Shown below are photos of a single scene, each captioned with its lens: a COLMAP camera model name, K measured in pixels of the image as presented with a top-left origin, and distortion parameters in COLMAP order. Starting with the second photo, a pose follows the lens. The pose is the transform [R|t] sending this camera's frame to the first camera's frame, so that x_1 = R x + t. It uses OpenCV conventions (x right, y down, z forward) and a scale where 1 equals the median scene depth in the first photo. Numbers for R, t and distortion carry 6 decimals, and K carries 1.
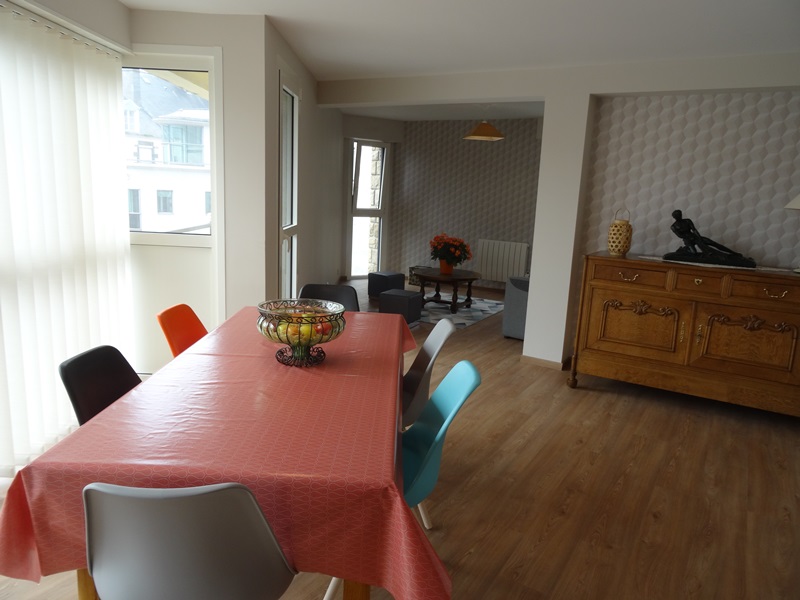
lens RADIAL K [[568.7, 0, 400.0], [0, 568.7, 300.0], [0, 0, 1]] dist [-0.004913, -0.001890]
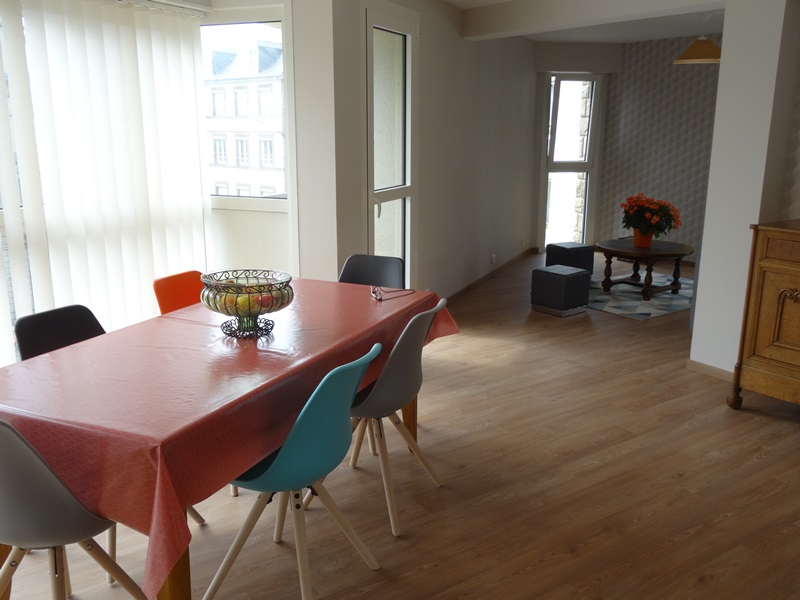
lens RADIAL K [[723.2, 0, 400.0], [0, 723.2, 300.0], [0, 0, 1]] dist [0.001471, 0.011199]
pose [[0.916897, 0.050613, -0.395902, 0.235709], [-0.038067, 0.998495, 0.039486, -0.002829], [0.397305, -0.021134, 0.917443, -0.007653]]
